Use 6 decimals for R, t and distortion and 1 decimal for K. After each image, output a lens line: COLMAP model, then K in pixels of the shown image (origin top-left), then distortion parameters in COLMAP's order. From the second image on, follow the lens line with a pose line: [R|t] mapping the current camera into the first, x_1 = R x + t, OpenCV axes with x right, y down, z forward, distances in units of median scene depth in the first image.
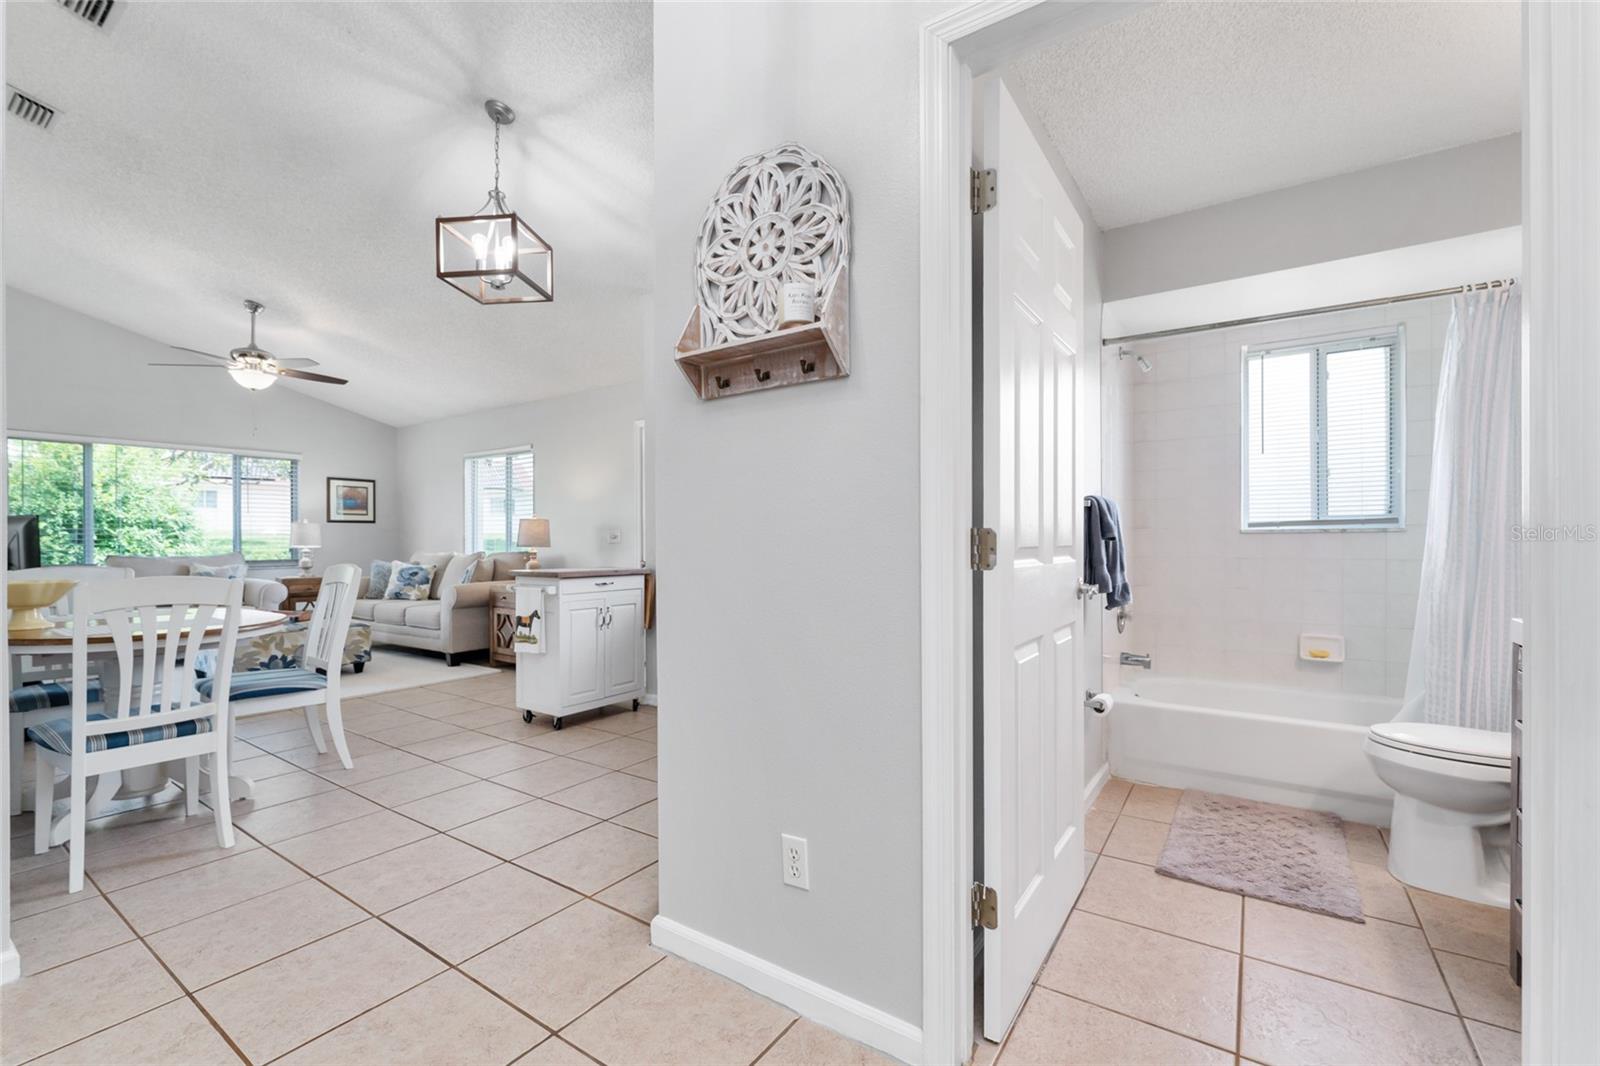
lens RADIAL K [[687.8, 0, 796.3], [0, 687.8, 541.4], [0, 0, 1]] dist [-0.002265, 0.000409]
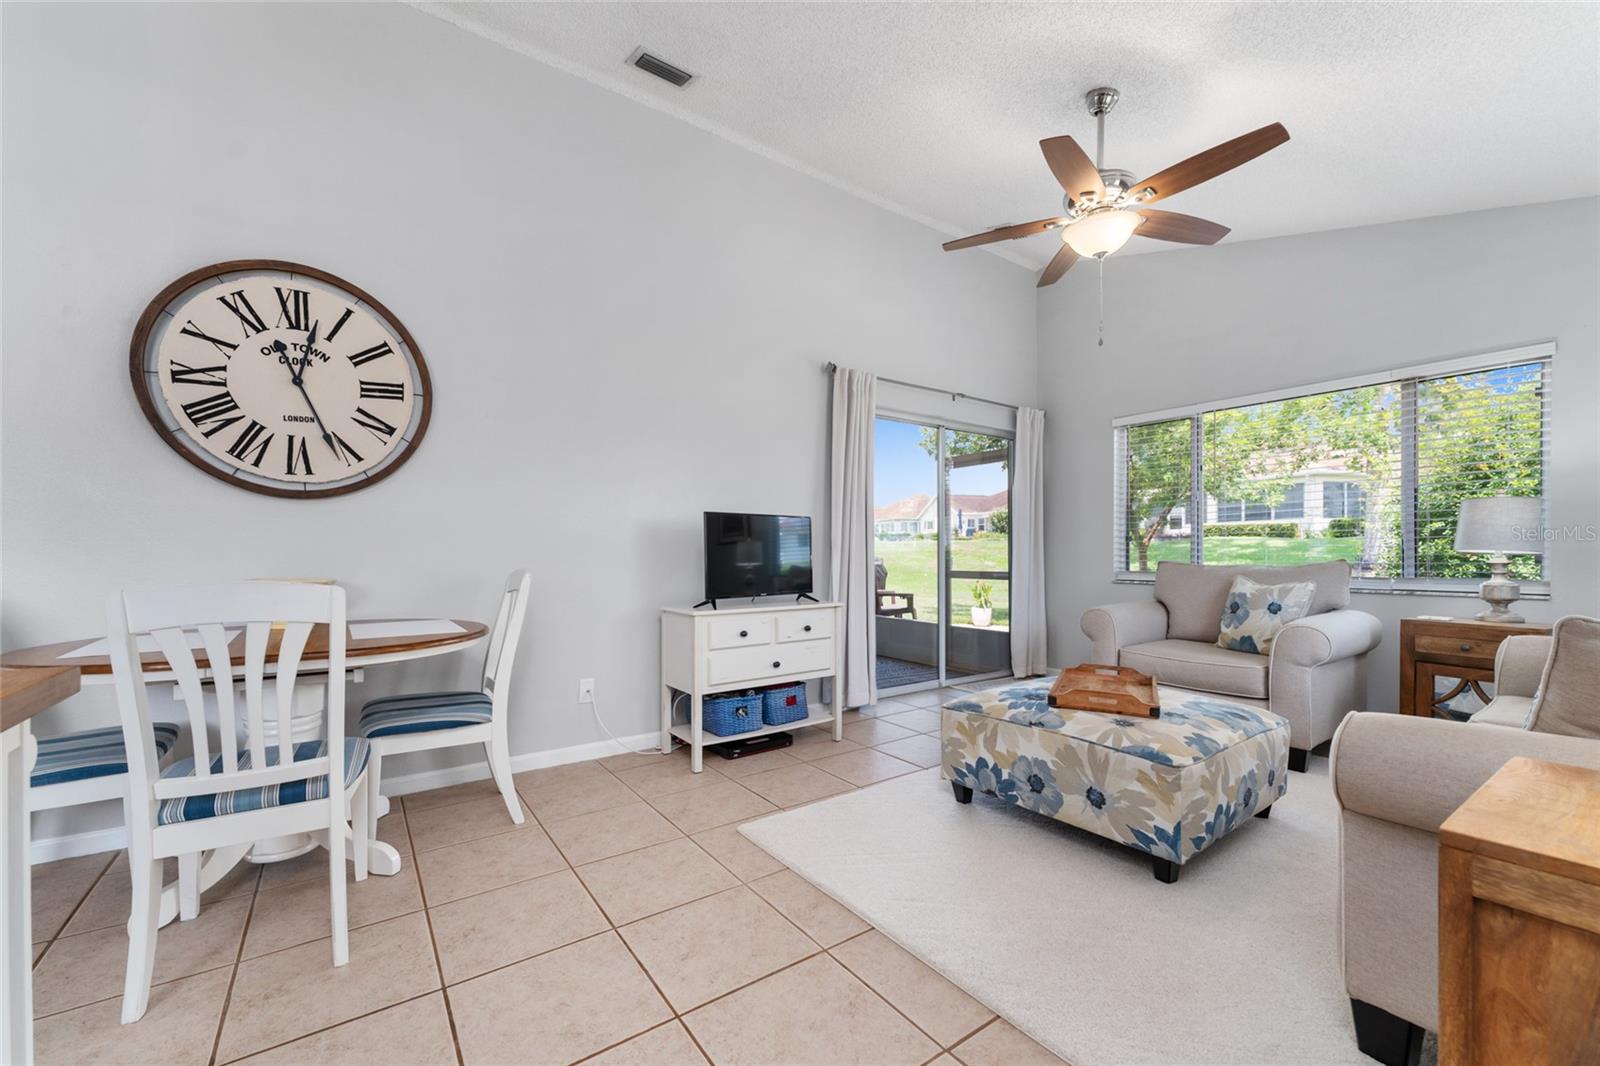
lens RADIAL K [[641.8, 0, 798.6], [0, 641.8, 552.5], [0, 0, 1]] dist [0.002132, 0.000097]
pose [[-0.338027, 0.005436, -0.941121, -0.211232], [0.000359, 0.999984, 0.005647, 0.006233], [0.941136, 0.001571, -0.338023, 0.842695]]
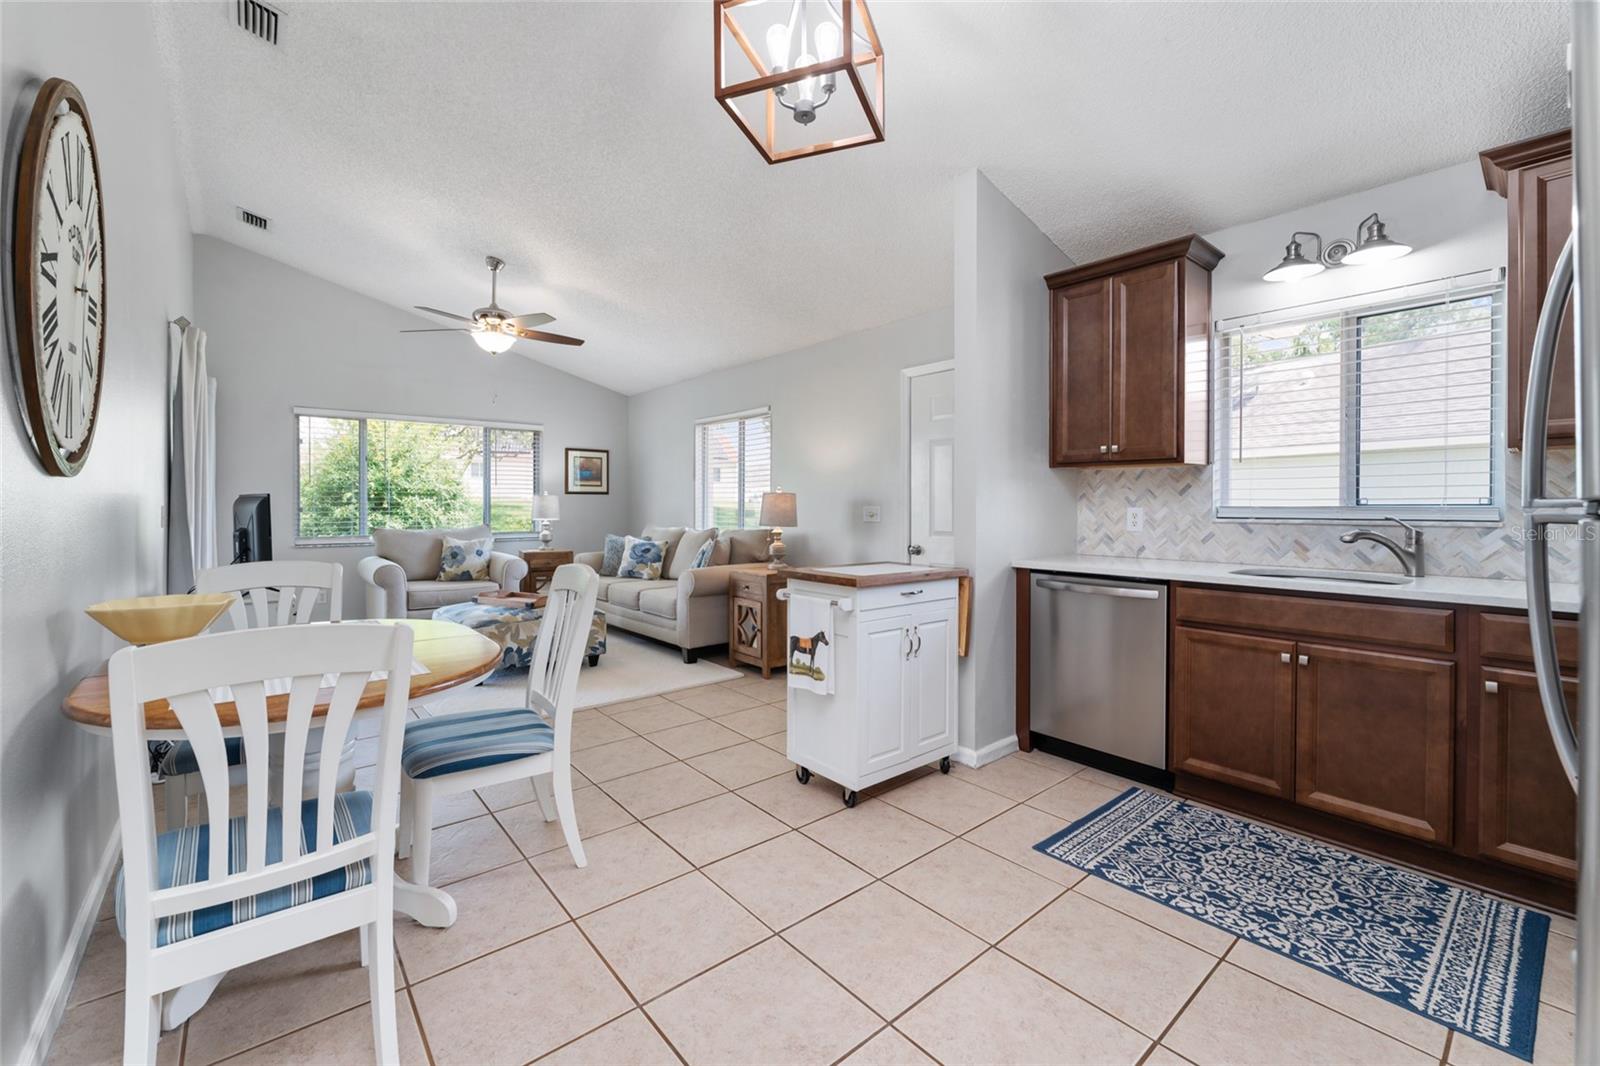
lens RADIAL K [[655.2, 0, 793.6], [0, 655.2, 508.6], [0, 0, 1]] dist [-0.007325, -0.000194]
pose [[0.963875, 0.006804, -0.266270, -0.148021], [-0.005604, 0.999970, 0.005266, -0.017003], [0.266298, -0.003583, 0.963884, 0.229889]]
